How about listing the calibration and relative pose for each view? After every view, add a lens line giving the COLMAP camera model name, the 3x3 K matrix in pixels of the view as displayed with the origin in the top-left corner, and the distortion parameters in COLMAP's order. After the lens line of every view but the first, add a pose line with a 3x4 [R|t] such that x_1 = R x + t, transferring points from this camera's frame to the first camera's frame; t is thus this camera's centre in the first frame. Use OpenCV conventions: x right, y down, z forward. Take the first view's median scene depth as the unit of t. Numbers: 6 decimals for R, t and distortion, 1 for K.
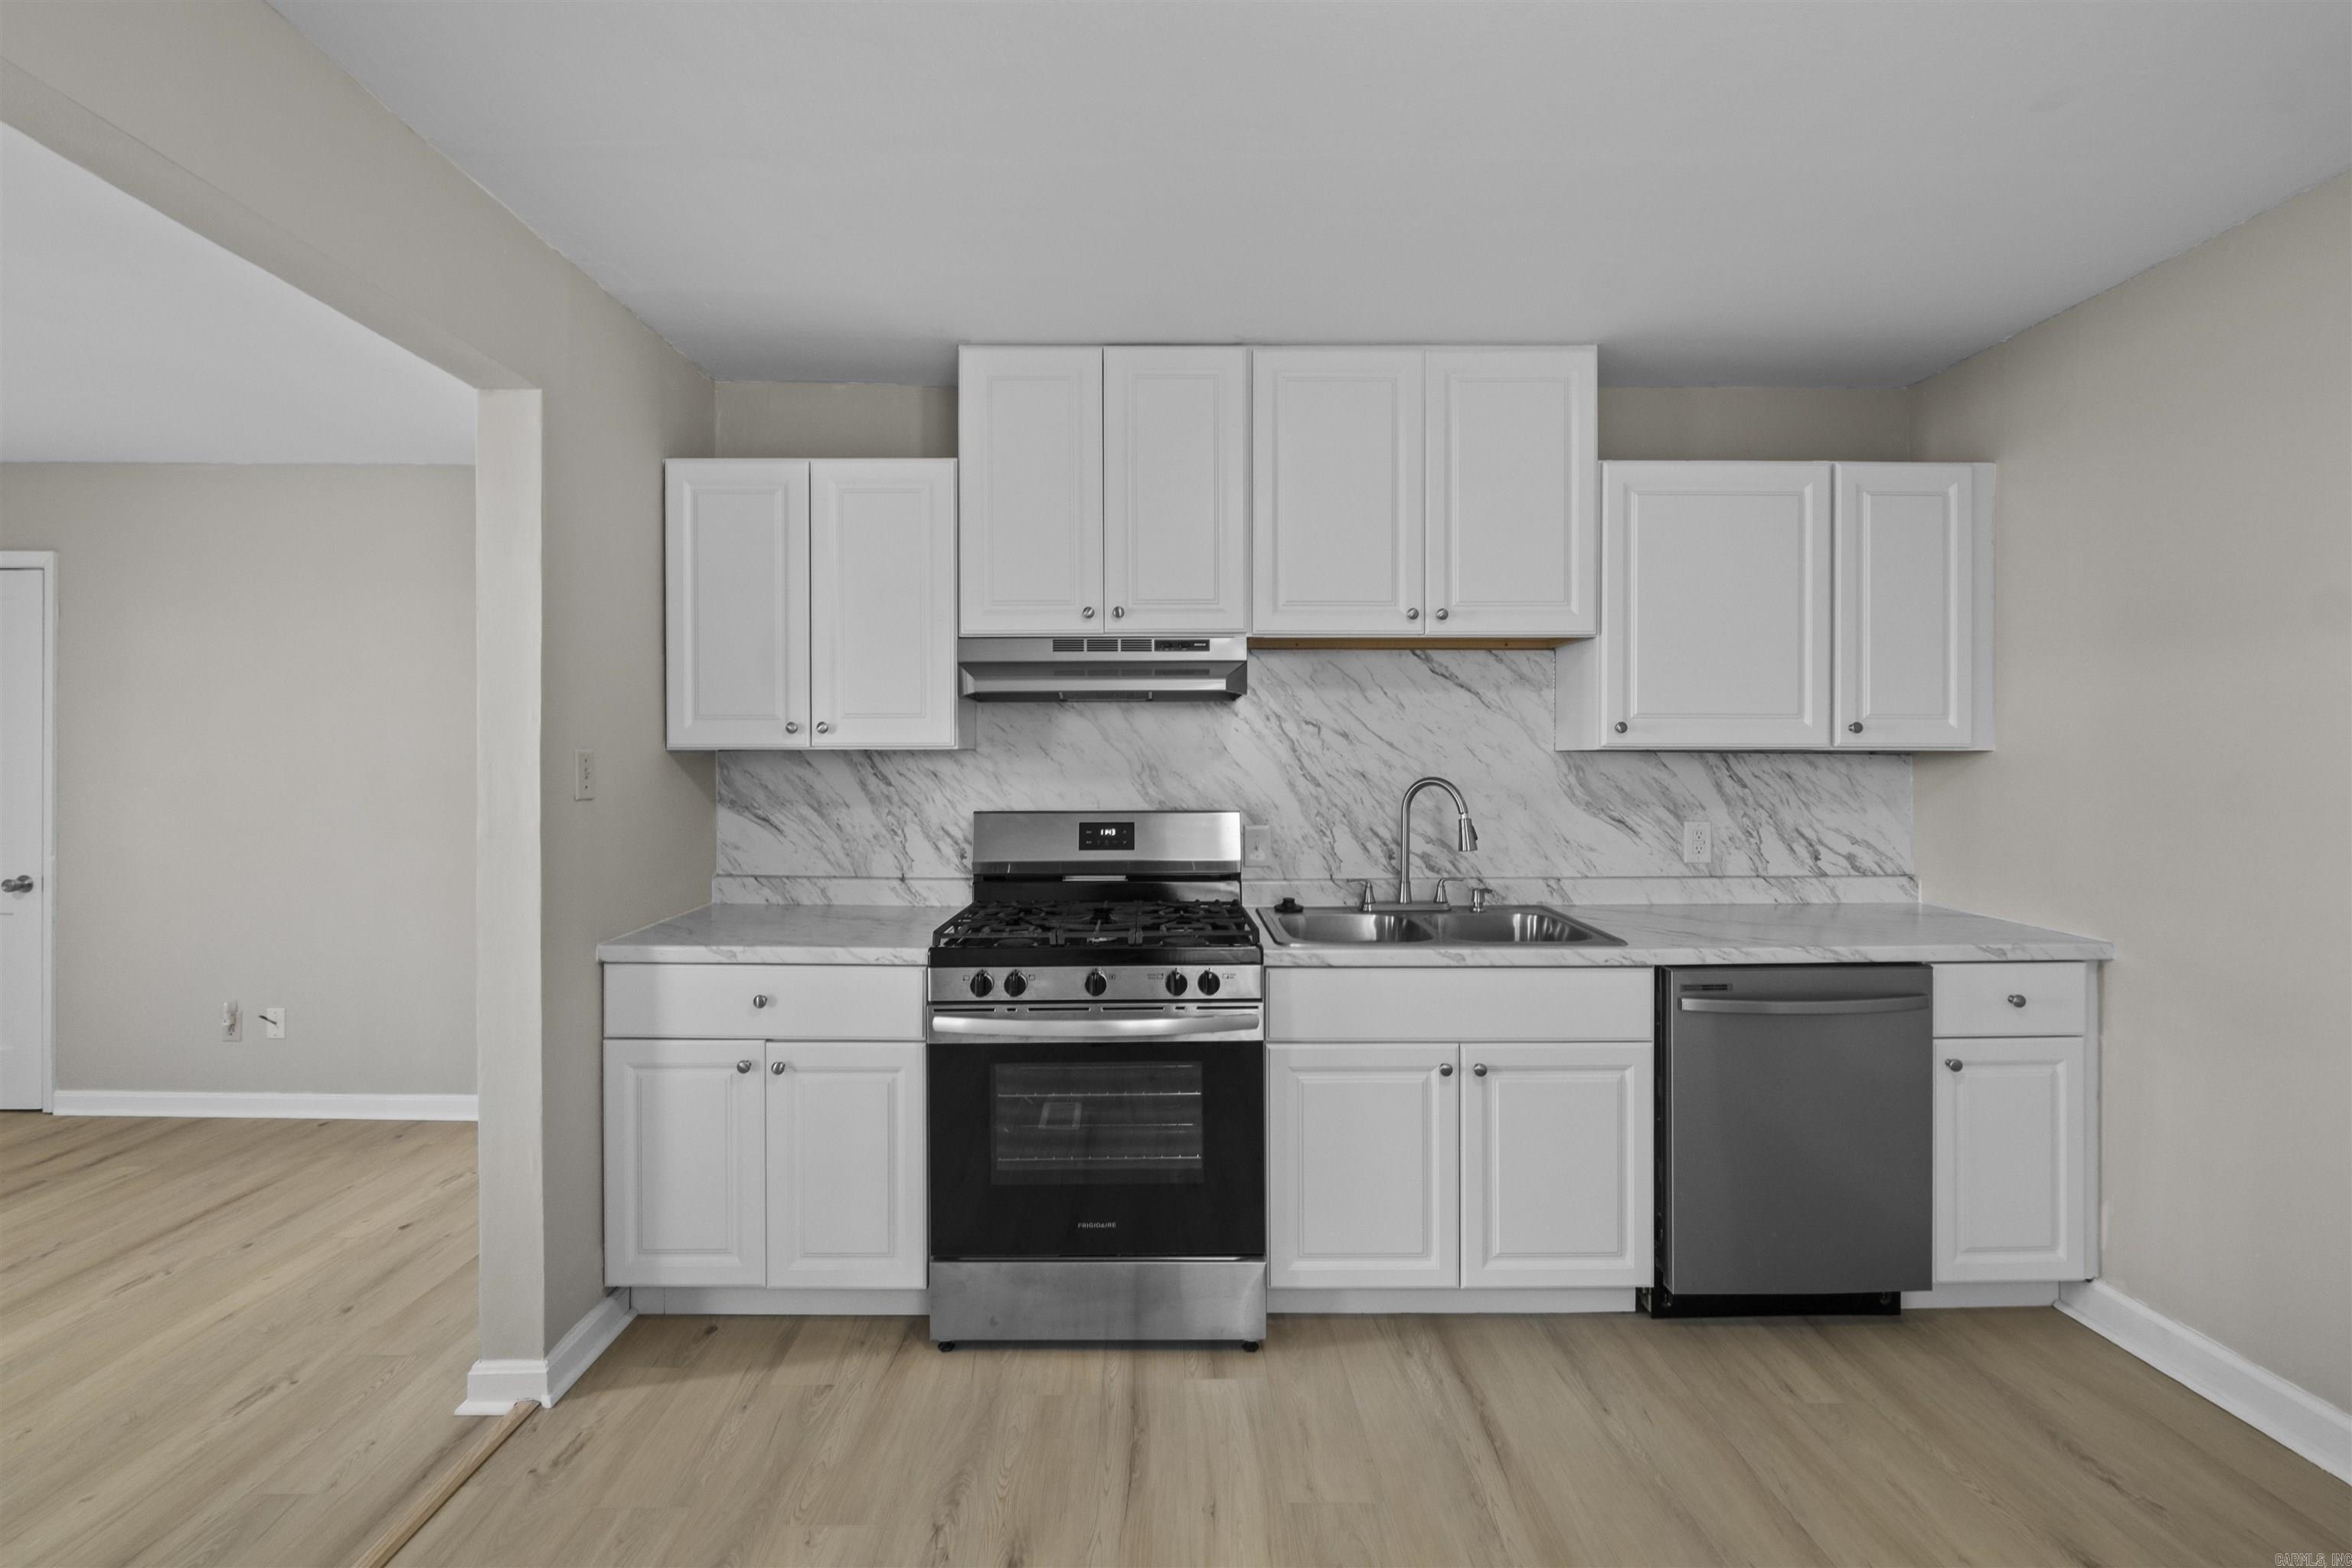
lens RADIAL K [[1031.1, 0, 1154.6], [0, 1031.1, 757.2], [0, 0, 1]] dist [-0.008273, 0.000595]
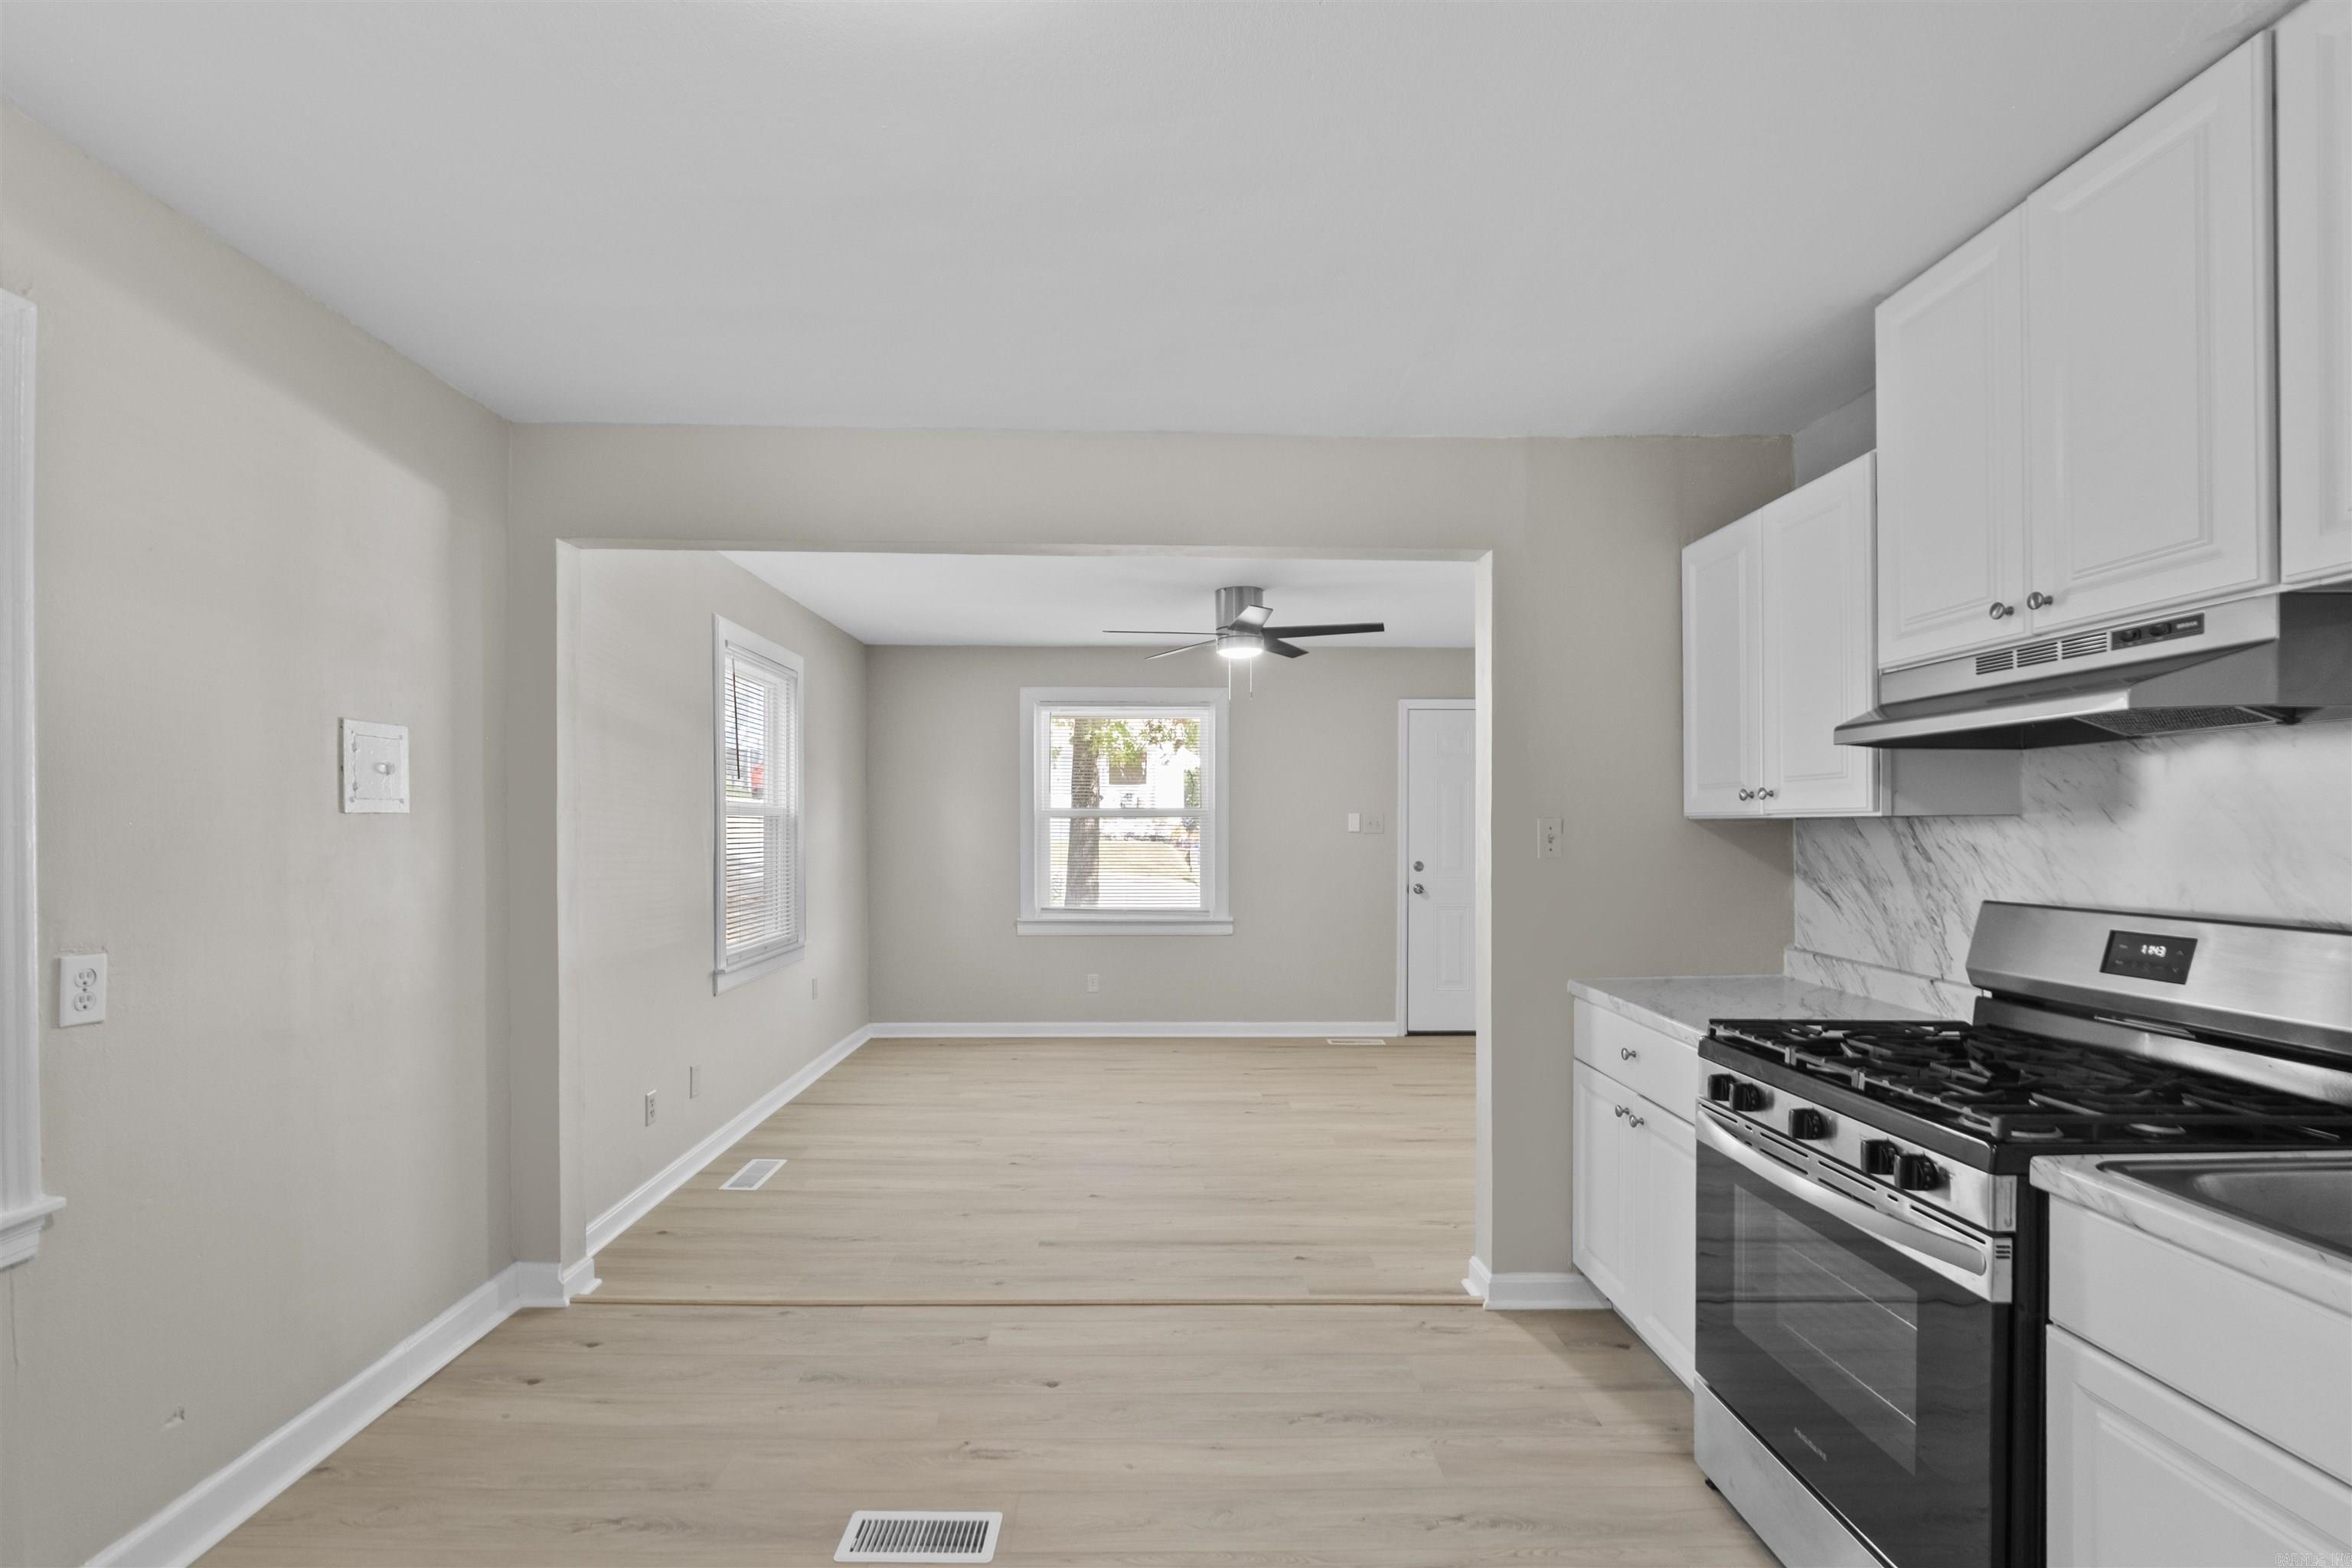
lens RADIAL K [[1031.1, 0, 1161.0], [0, 1031.1, 832.1], [0, 0, 1]] dist [-0.008273, 0.000595]
pose [[0.010571, 0.007057, -0.999919, 0.596080], [-0.000930, 0.999975, 0.007048, -0.000303], [0.999944, 0.000855, 0.010577, 0.443800]]
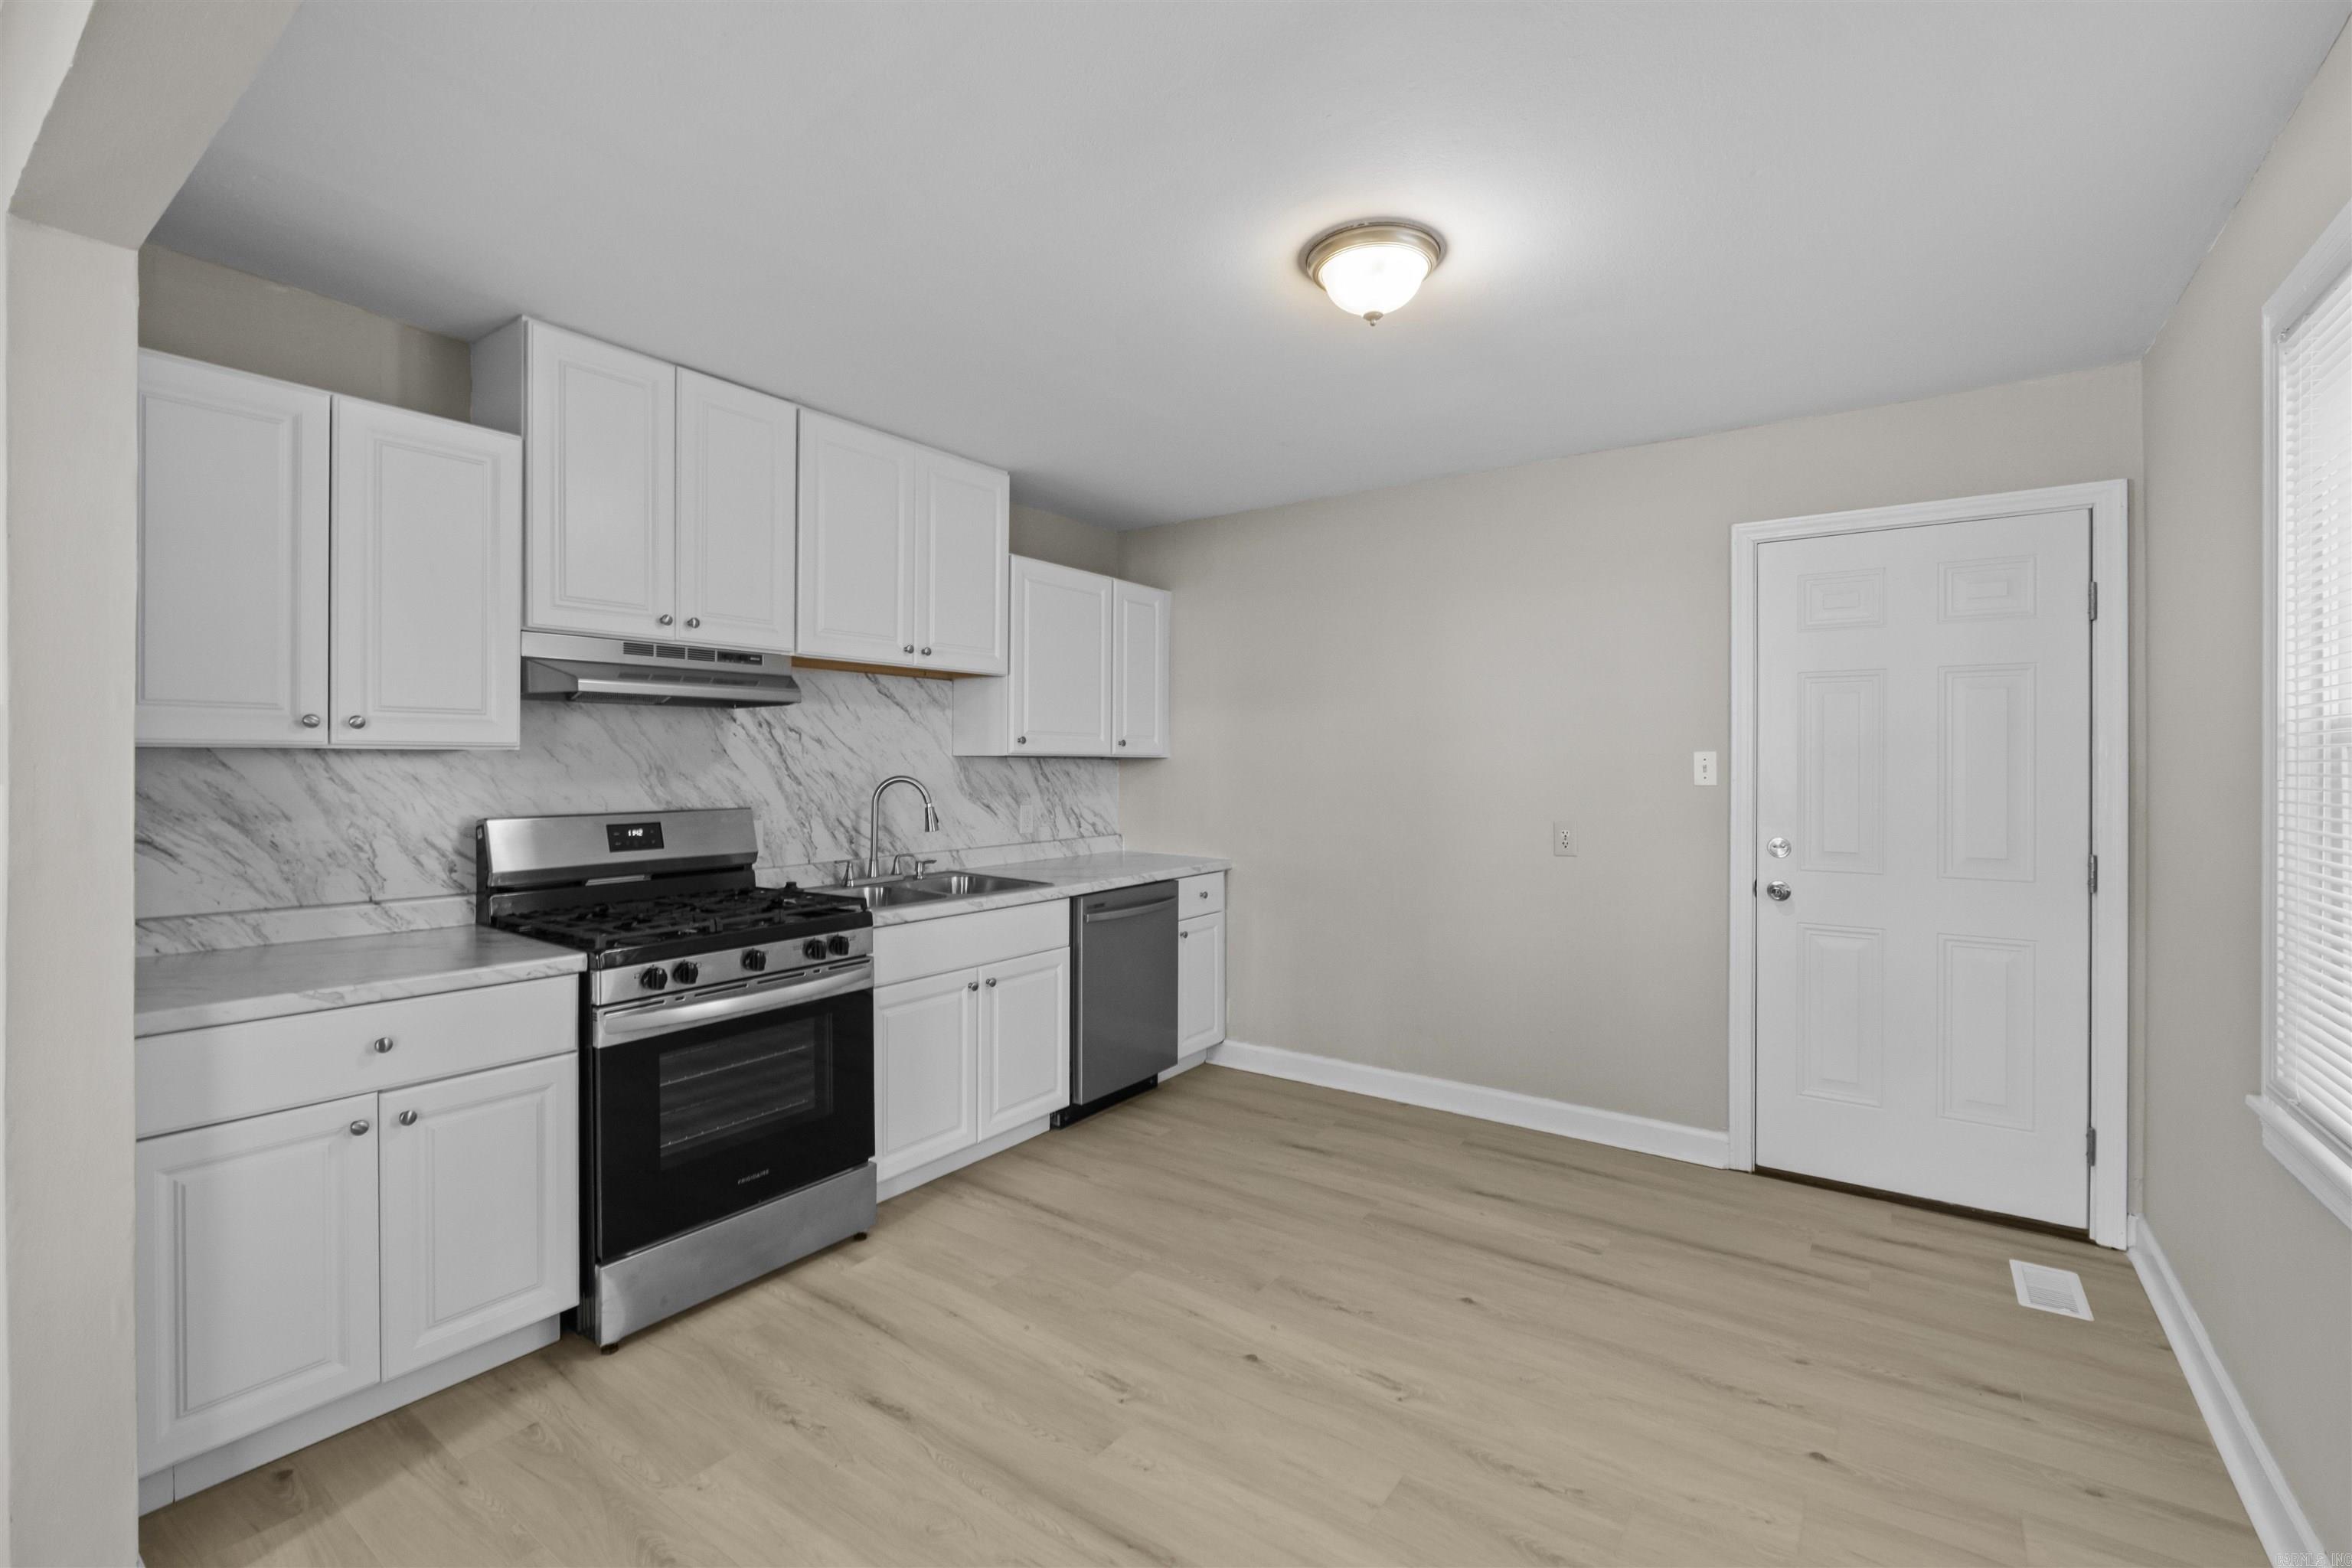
lens RADIAL K [[1031.1, 0, 1154.6], [0, 1031.1, 765.6], [0, 0, 1]] dist [-0.008273, 0.000595]
pose [[0.590704, -0.000621, 0.806888, -0.607070], [-0.006019, 0.999968, 0.005177, -0.001799], [-0.806866, -0.007915, 0.590682, -0.010721]]
